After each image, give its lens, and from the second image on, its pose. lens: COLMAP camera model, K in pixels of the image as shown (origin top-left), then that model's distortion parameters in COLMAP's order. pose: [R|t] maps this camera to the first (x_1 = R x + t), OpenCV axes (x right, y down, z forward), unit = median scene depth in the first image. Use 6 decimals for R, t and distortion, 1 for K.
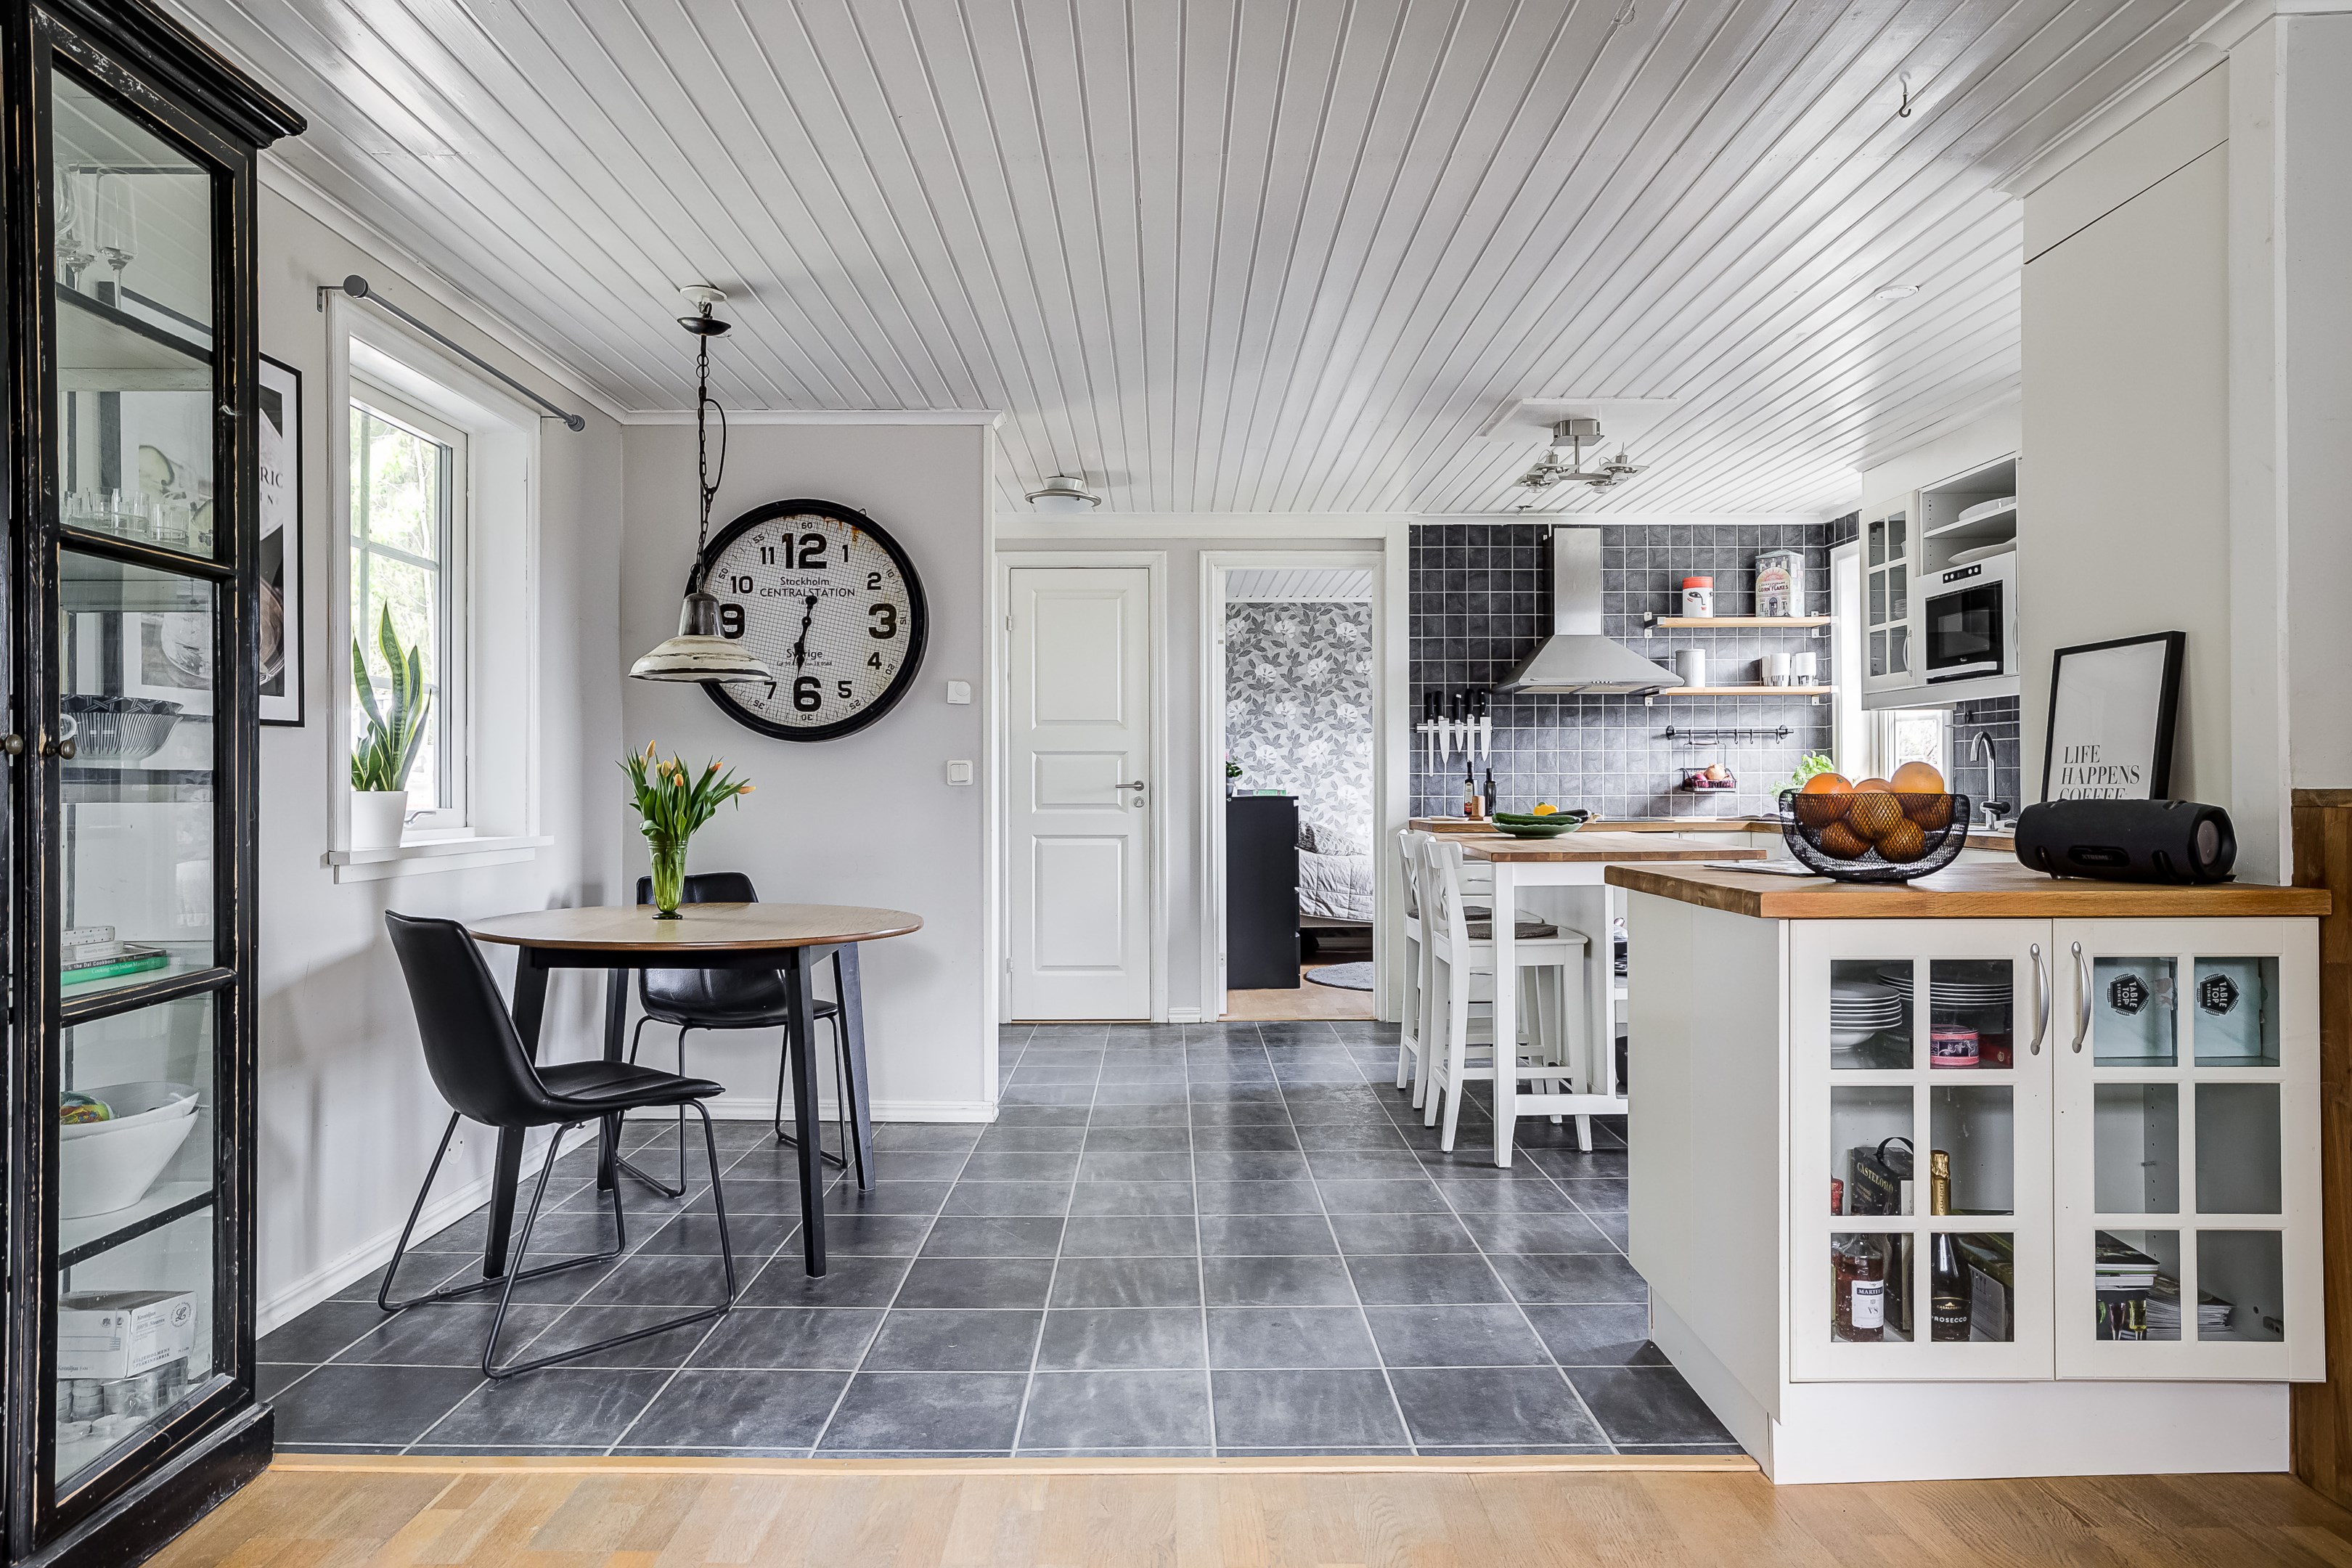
lens RADIAL K [[1395.2, 0, 1190.0], [0, 1395.2, 783.6], [0, 0, 1]] dist [-0.037304, 0.037542]
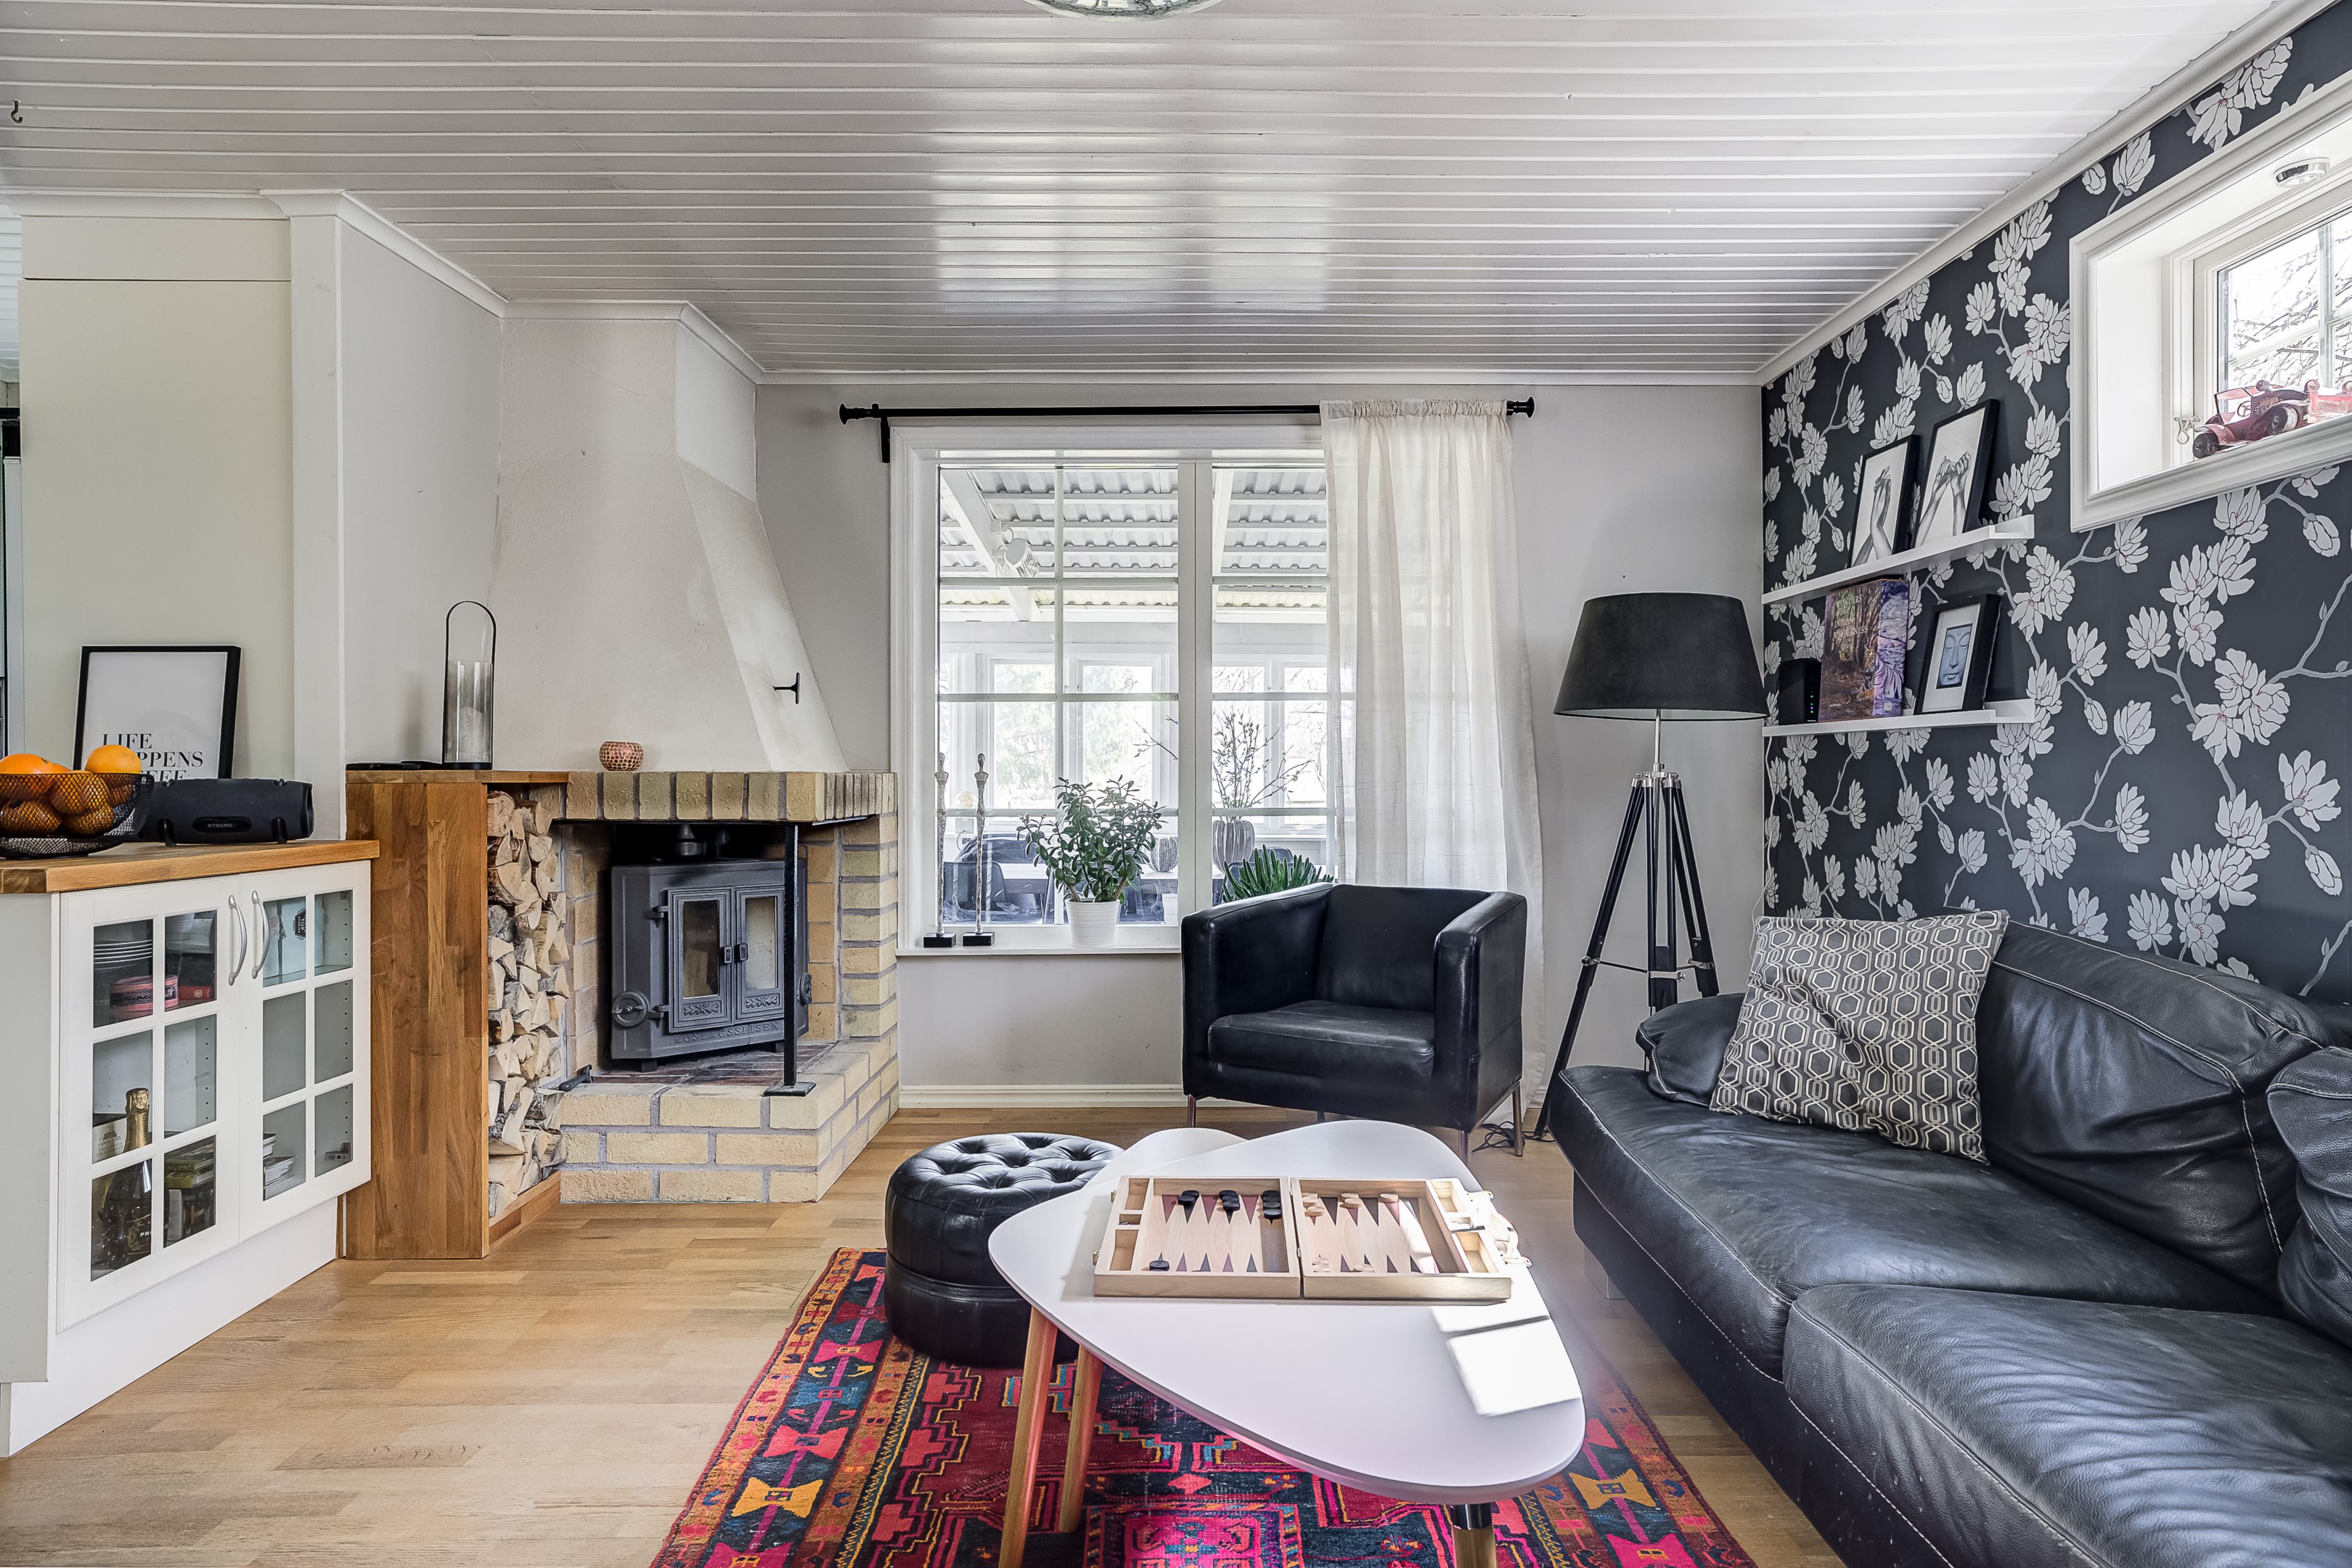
lens RADIAL K [[1395.2, 0, 1153.4], [0, 1395.2, 772.9], [0, 0, 1]] dist [-0.037304, 0.037542]
pose [[0.022529, 0.004508, 0.999736, -0.197663], [-0.004738, 0.999979, -0.004402, 0.002730], [-0.999735, -0.004638, 0.022549, 0.049872]]
